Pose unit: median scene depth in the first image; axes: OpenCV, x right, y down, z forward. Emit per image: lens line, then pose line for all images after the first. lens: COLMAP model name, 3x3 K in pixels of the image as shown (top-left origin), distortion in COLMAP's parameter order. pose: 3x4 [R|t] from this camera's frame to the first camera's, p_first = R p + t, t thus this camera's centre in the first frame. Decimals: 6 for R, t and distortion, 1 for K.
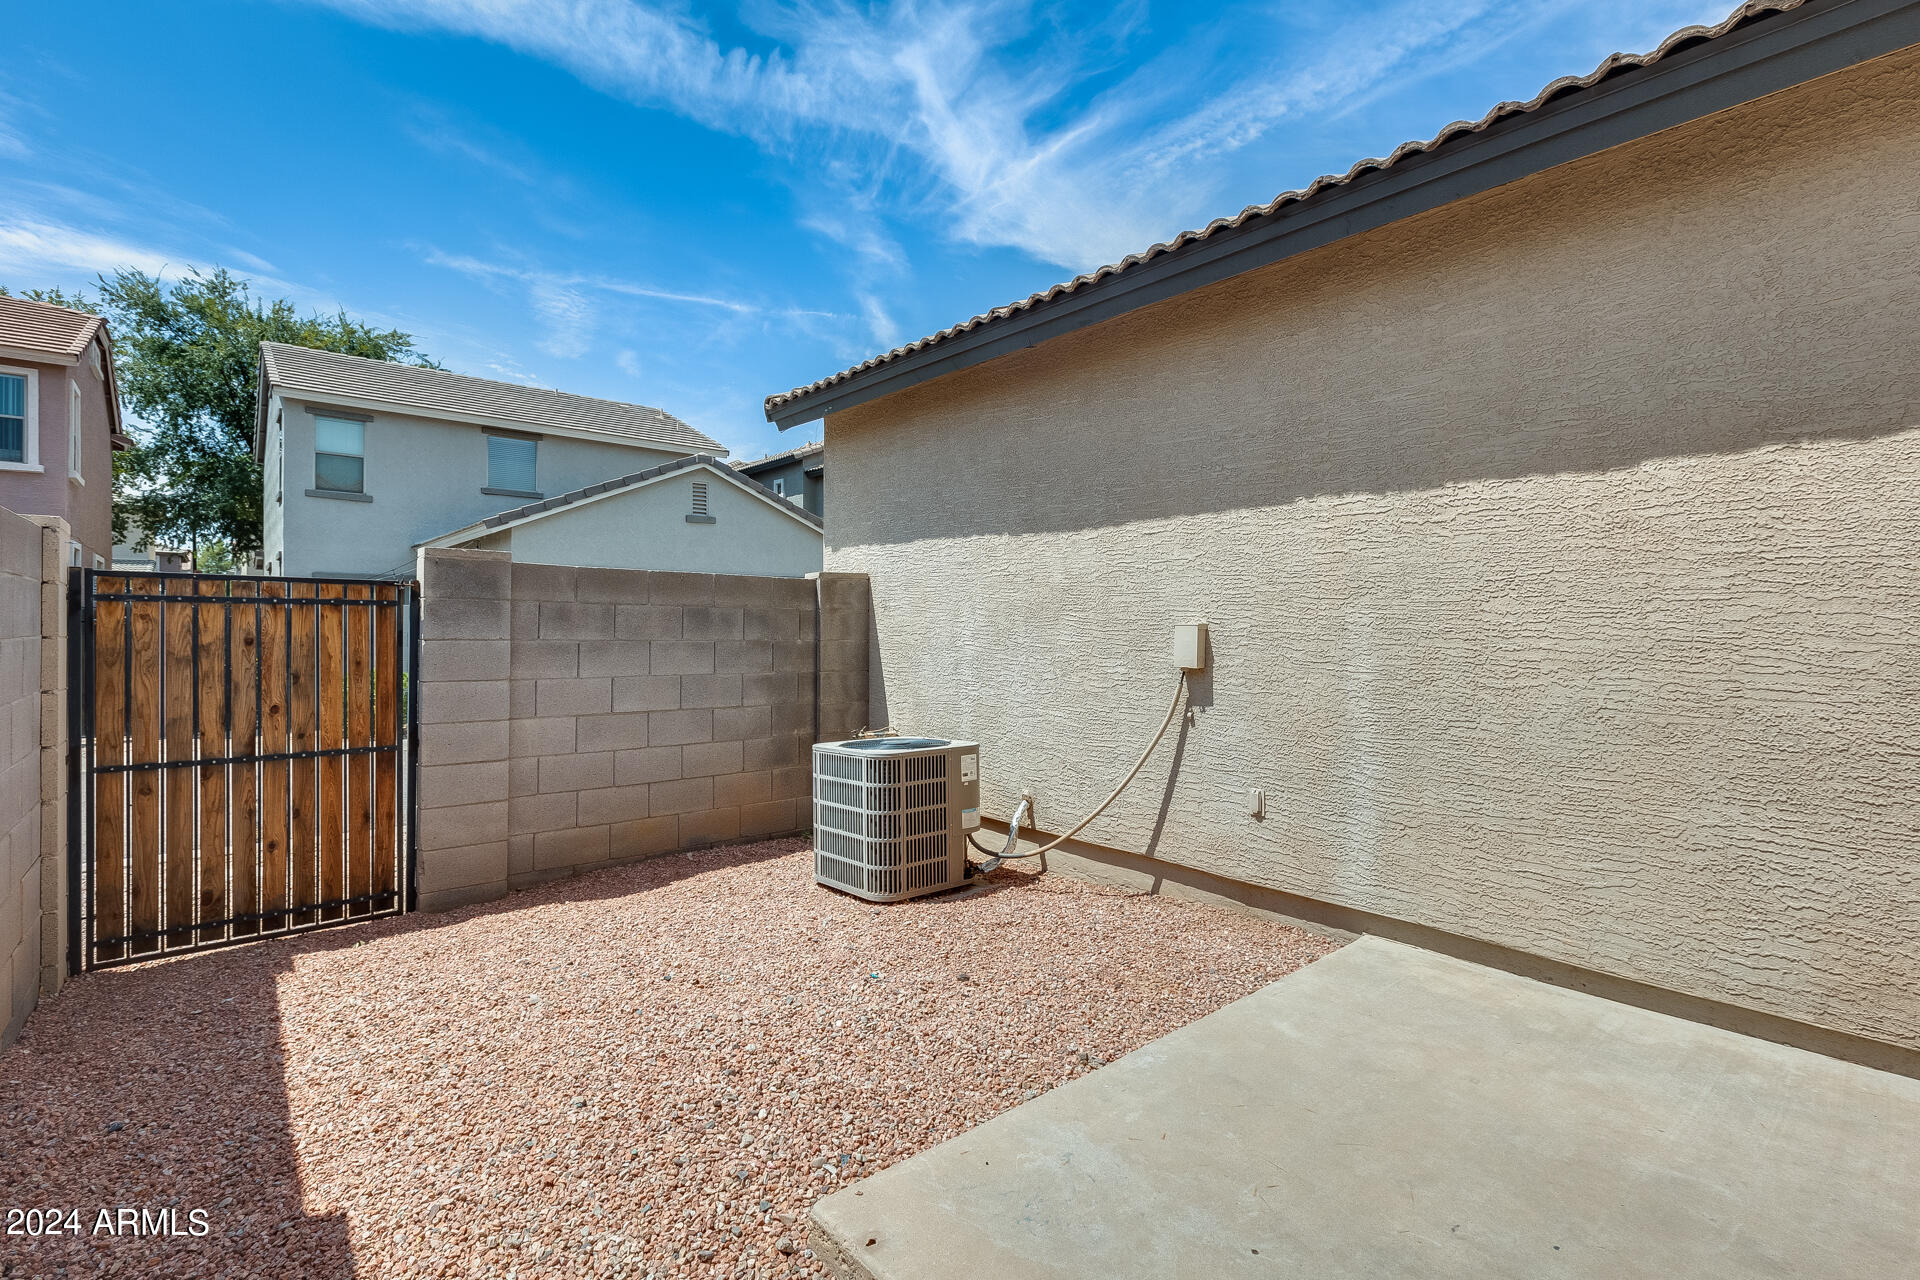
lens RADIAL K [[869.4, 0, 957.8], [0, 869.4, 641.3], [0, 0, 1]] dist [0.002660, -0.001563]
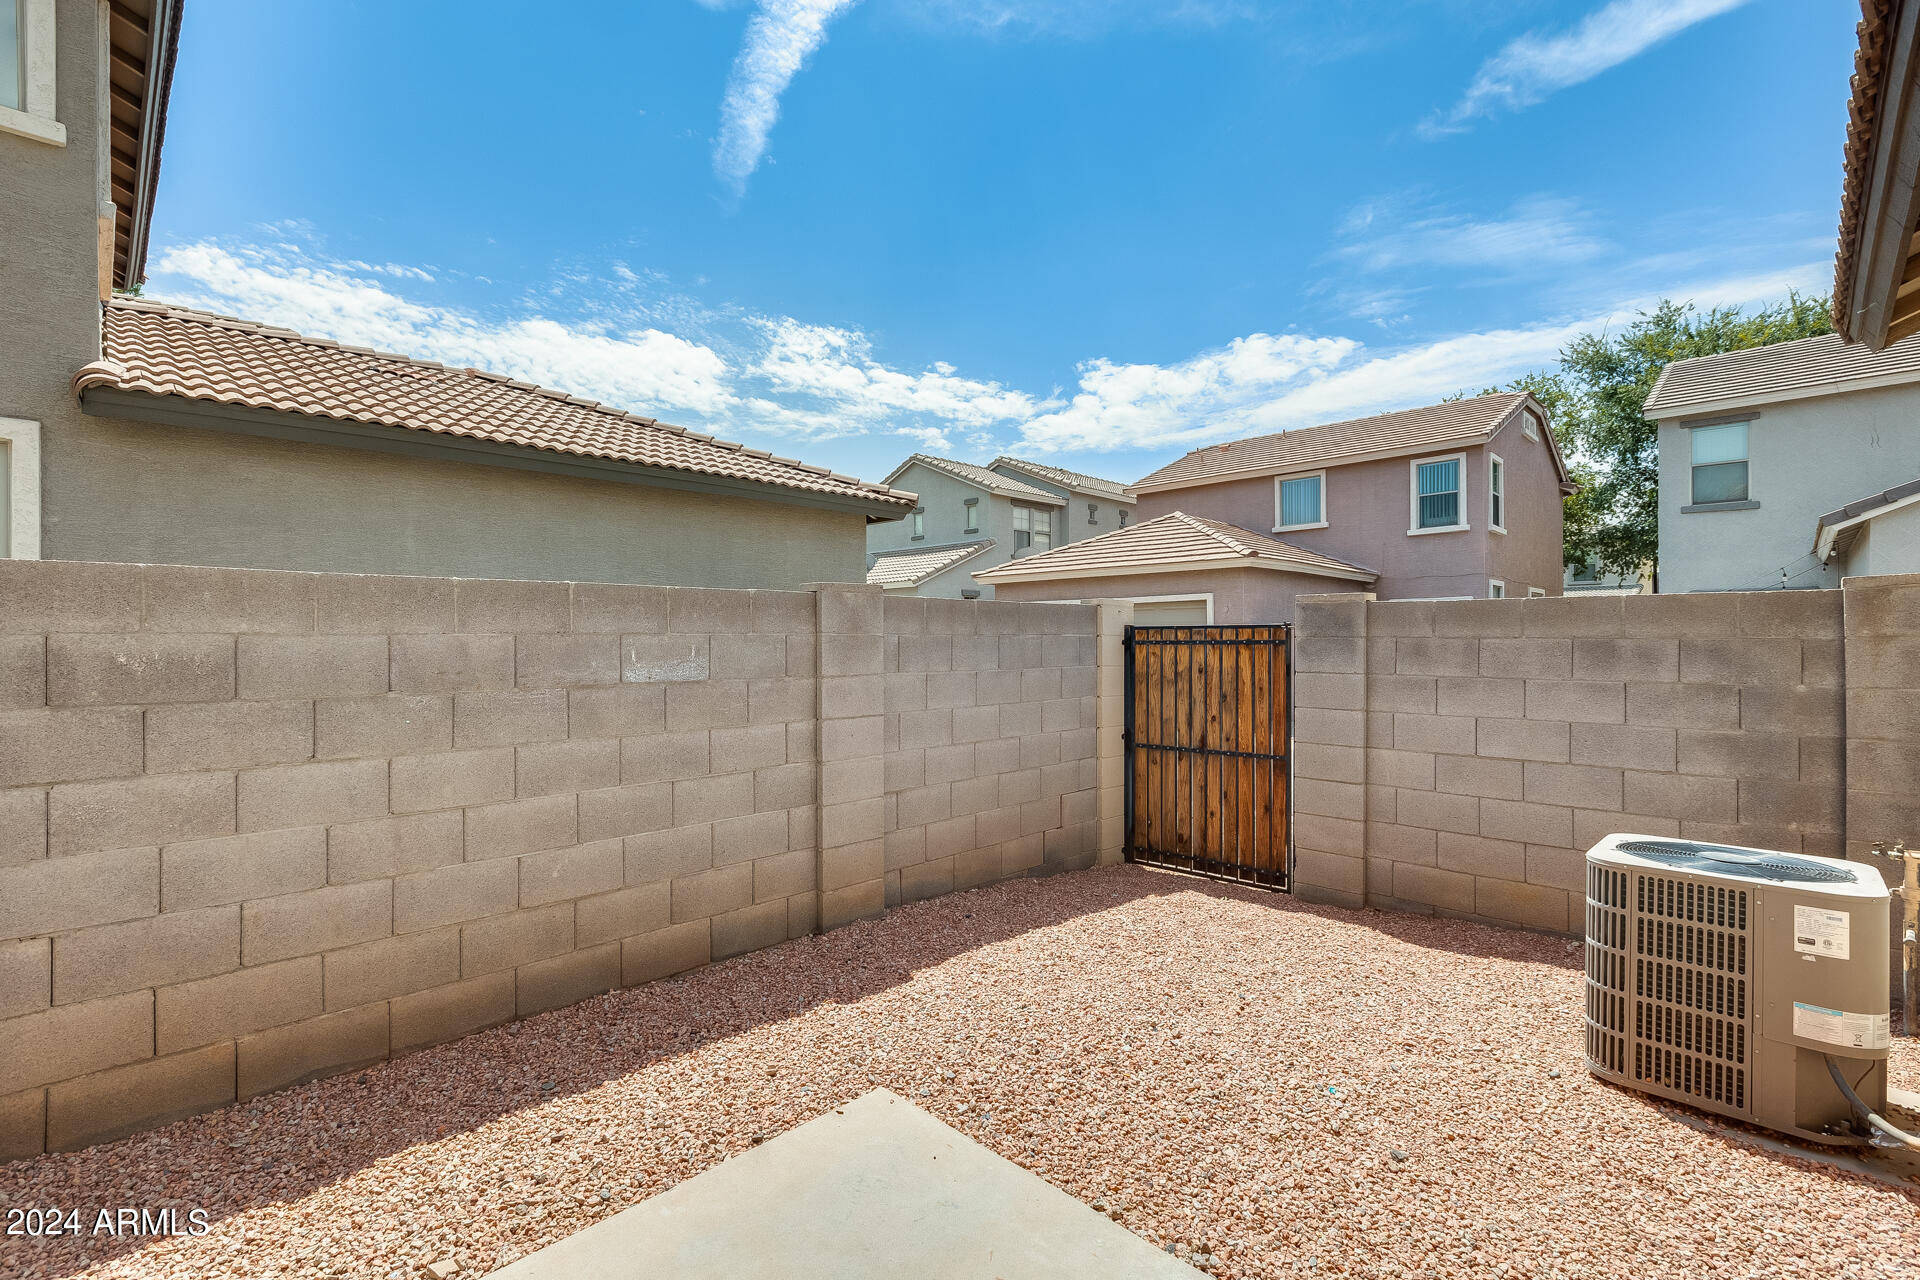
lens RADIAL K [[869.4, 0, 972.9], [0, 869.4, 645.6], [0, 0, 1]] dist [0.002660, -0.001563]
pose [[0.090475, -0.000637, -0.995899, 0.544085], [-0.010733, 0.999941, -0.001615, -0.031399], [0.995841, 0.010835, 0.090463, 0.436931]]
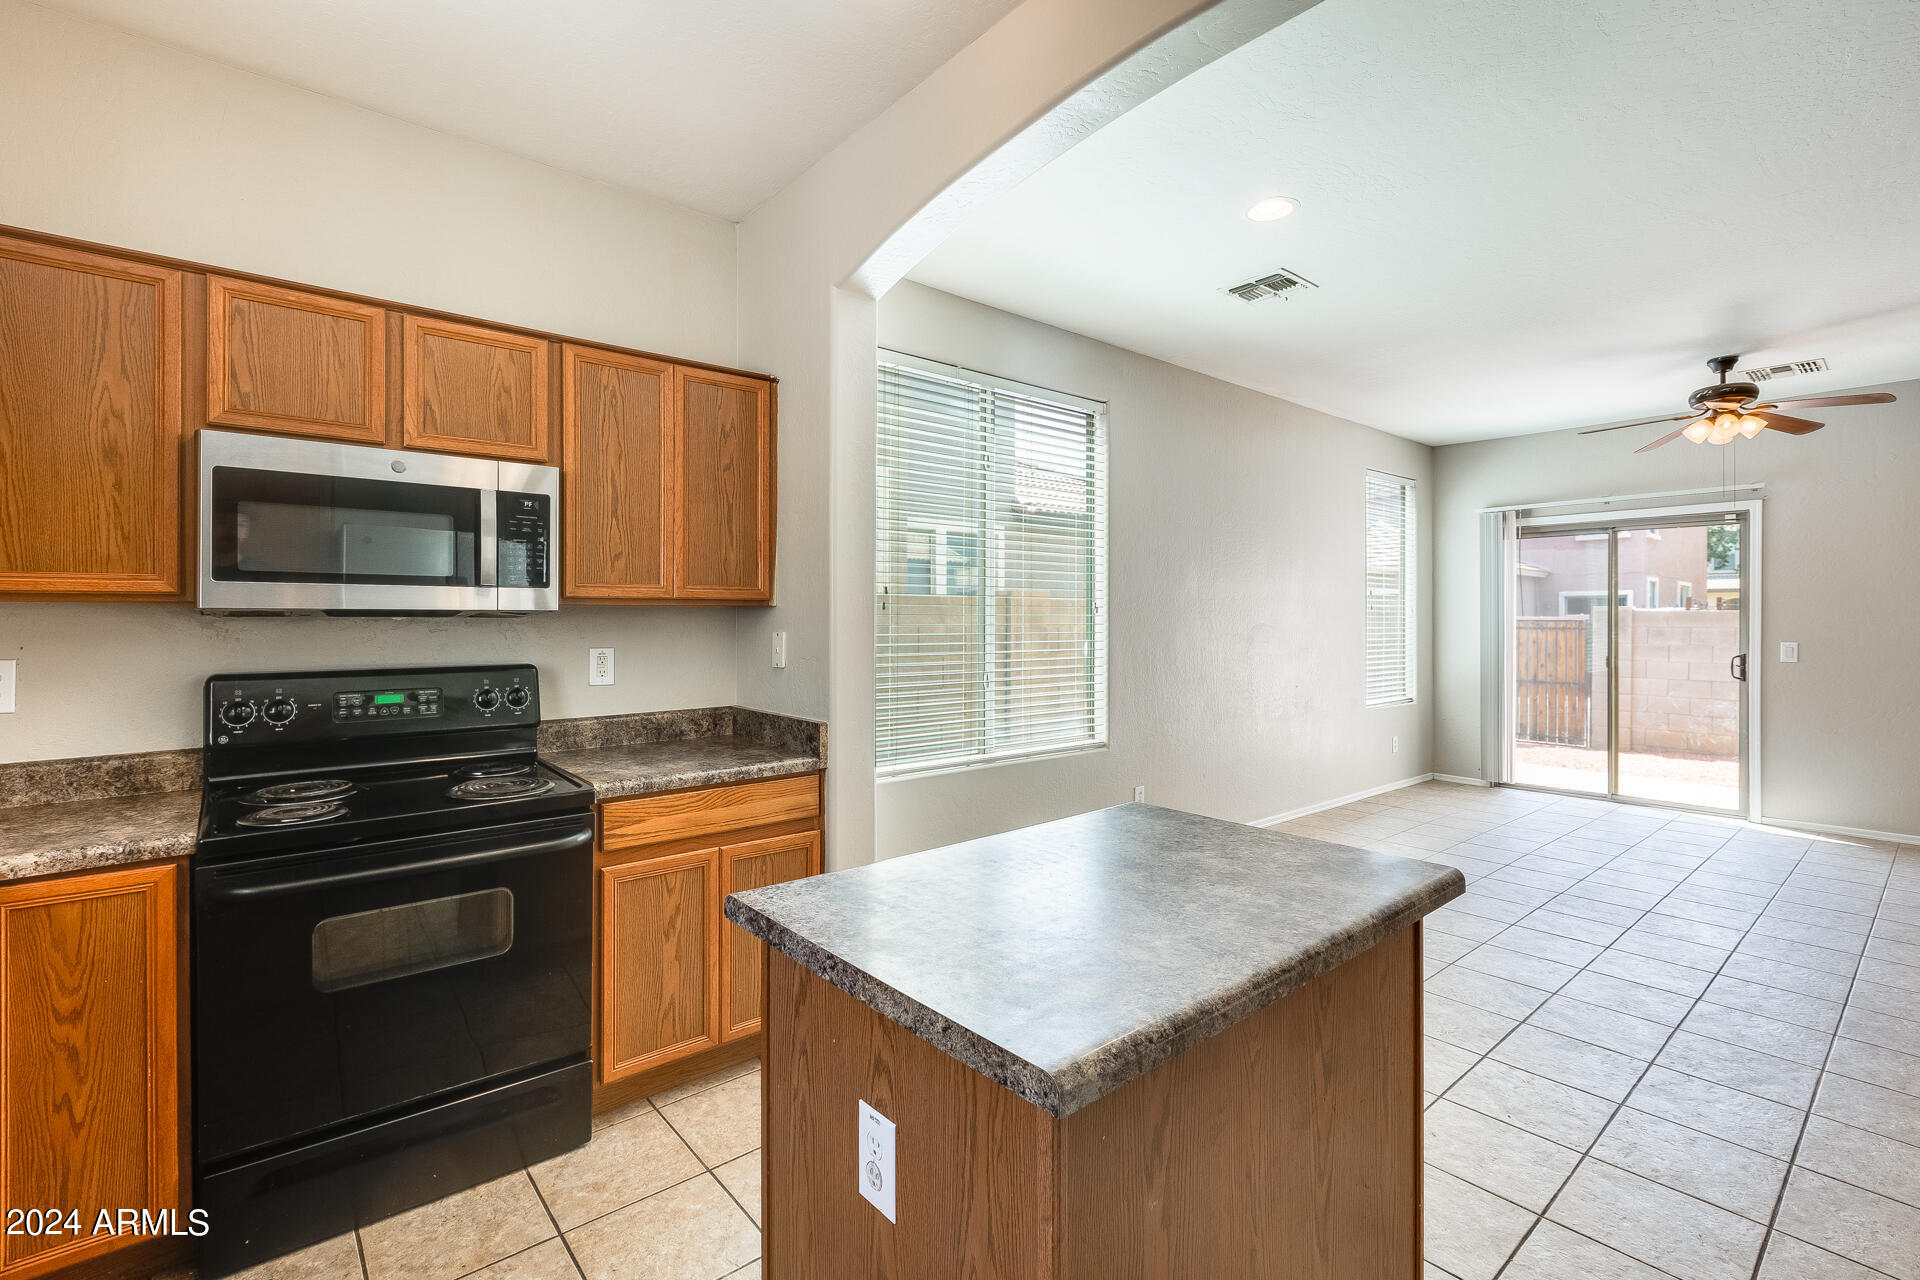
lens RADIAL K [[854.7, 0, 941.7], [0, 854.7, 619.6], [0, 0, 1]] dist [-0.002678, 0.000516]
pose [[-0.034915, -0.002454, -0.999387, 2.005473], [-0.016048, 0.999869, -0.001894, -0.035005], [0.999261, 0.015972, -0.034950, -0.865253]]
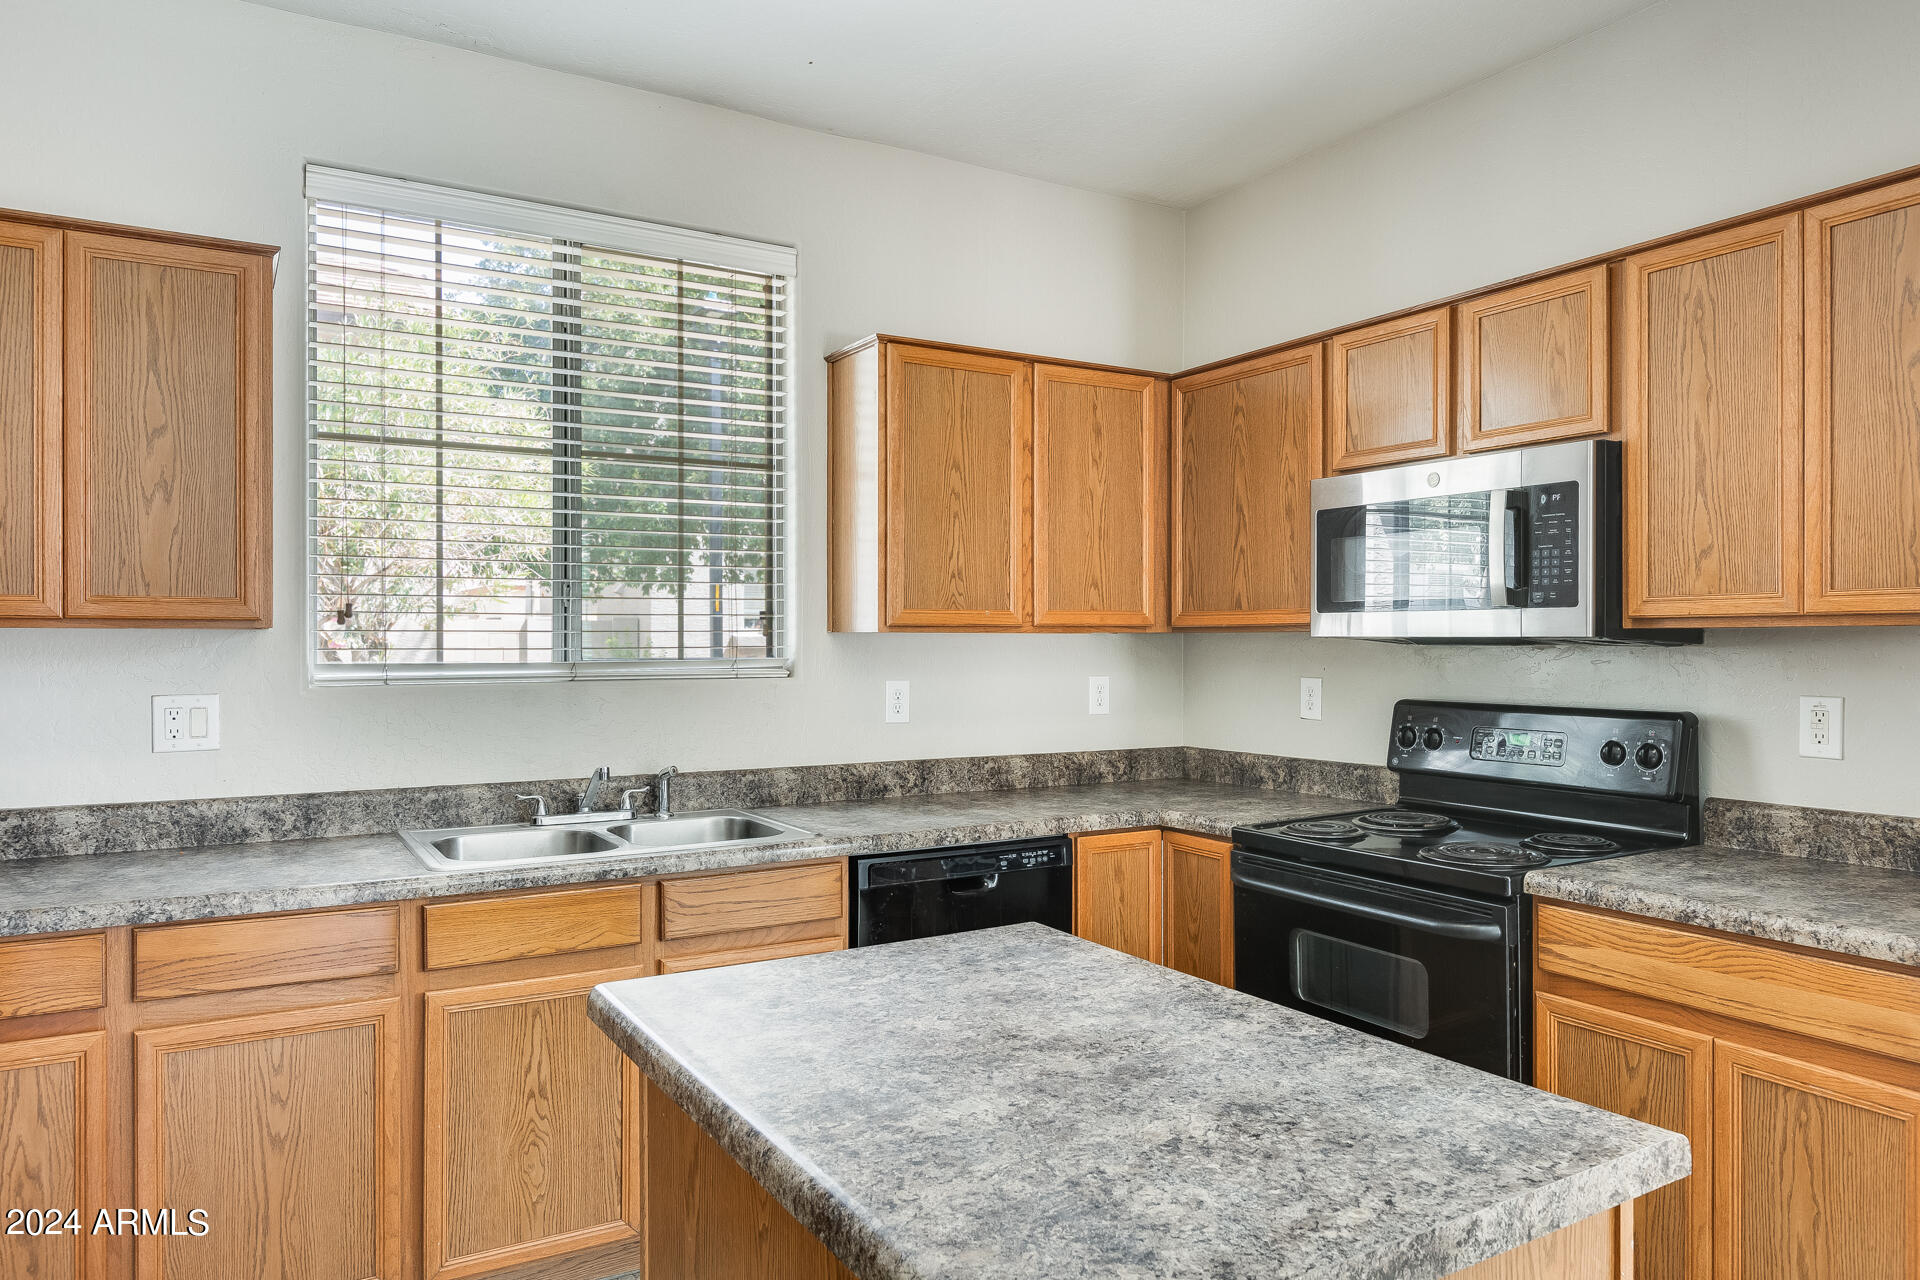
lens RADIAL K [[1237.7, 0, 965.8], [0, 1237.7, 640.8], [0, 0, 1]] dist [-0.003501, 0.000654]
pose [[-0.984335, -0.004911, 0.176237, 1.636589], [-0.002046, 0.999863, 0.016435, -0.045390], [-0.176294, 0.015817, -0.984211, -0.495718]]
